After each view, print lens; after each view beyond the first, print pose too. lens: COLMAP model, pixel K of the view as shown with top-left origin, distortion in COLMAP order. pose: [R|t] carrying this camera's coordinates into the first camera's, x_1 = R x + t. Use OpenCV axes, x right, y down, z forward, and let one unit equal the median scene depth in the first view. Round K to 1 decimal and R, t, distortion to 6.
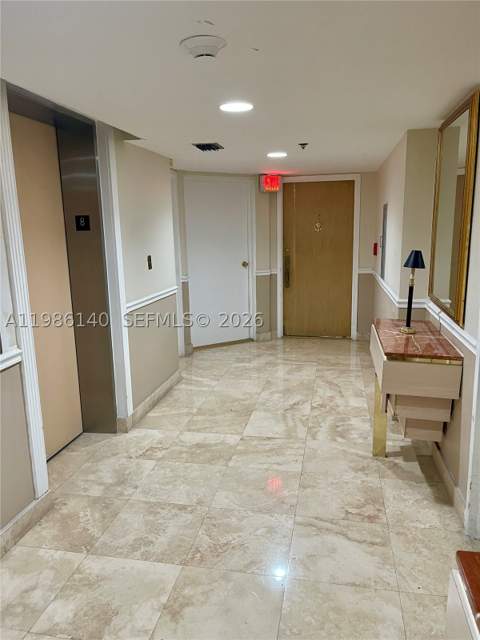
lens RADIAL K [[484.6, 0, 240.0], [0, 484.6, 320.0], [0, 0, 1]] dist [0.001453, -0.004243]
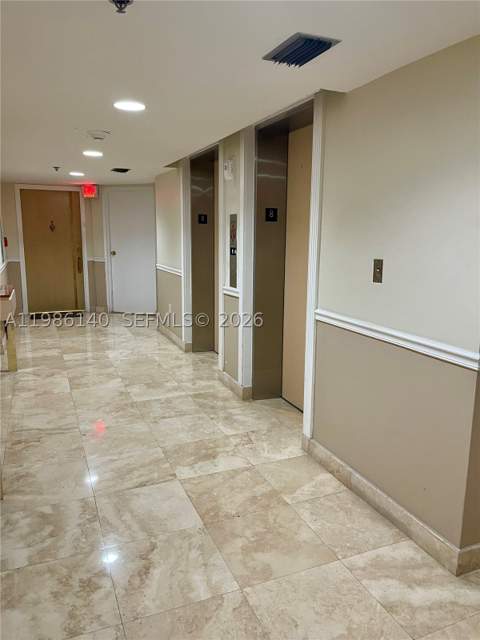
lens RADIAL K [[484.6, 0, 240.0], [0, 484.6, 320.0], [0, 0, 1]] dist [0.001453, -0.004243]
pose [[-0.831933, 0.108662, -0.544132, 0.337169], [-0.101715, 0.934156, 0.342061, -0.295625], [0.545474, 0.339918, -0.766103, 1.654772]]
